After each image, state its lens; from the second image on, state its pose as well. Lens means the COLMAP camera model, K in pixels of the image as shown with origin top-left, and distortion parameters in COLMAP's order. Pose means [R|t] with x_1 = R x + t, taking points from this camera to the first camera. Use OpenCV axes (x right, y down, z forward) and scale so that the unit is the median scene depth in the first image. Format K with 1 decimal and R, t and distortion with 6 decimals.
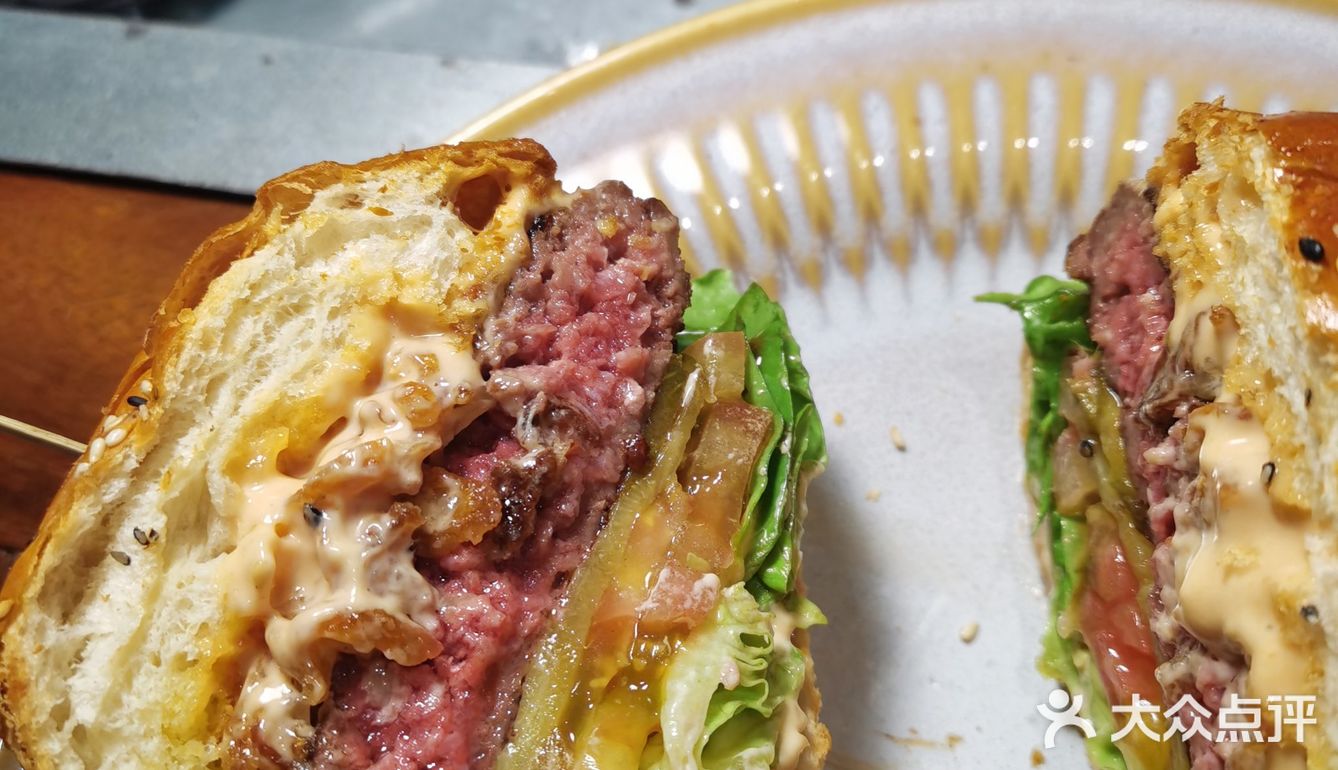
lens RADIAL K [[1444.8, 0, 646.1], [0, 1444.8, 379.1], [0, 0, 1]] dist [0.082423, -0.000337]
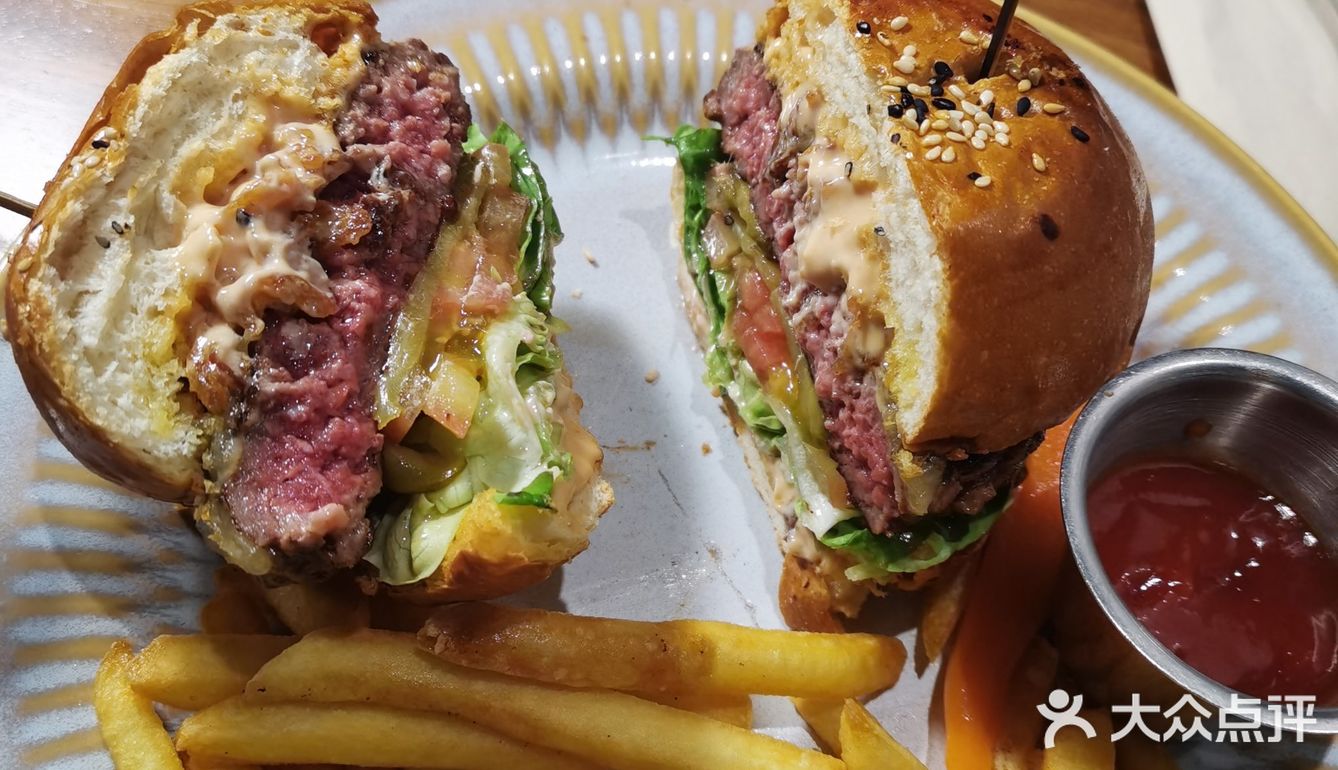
lens RADIAL K [[1444.8, 0, 646.1], [0, 1444.8, 379.1], [0, 0, 1]] dist [0.082423, -0.000337]
pose [[0.950863, -0.014983, 0.309250, -0.281175], [0.051737, 0.992474, -0.110993, 0.408529], [-0.305259, 0.121539, 0.944481, -0.438109]]
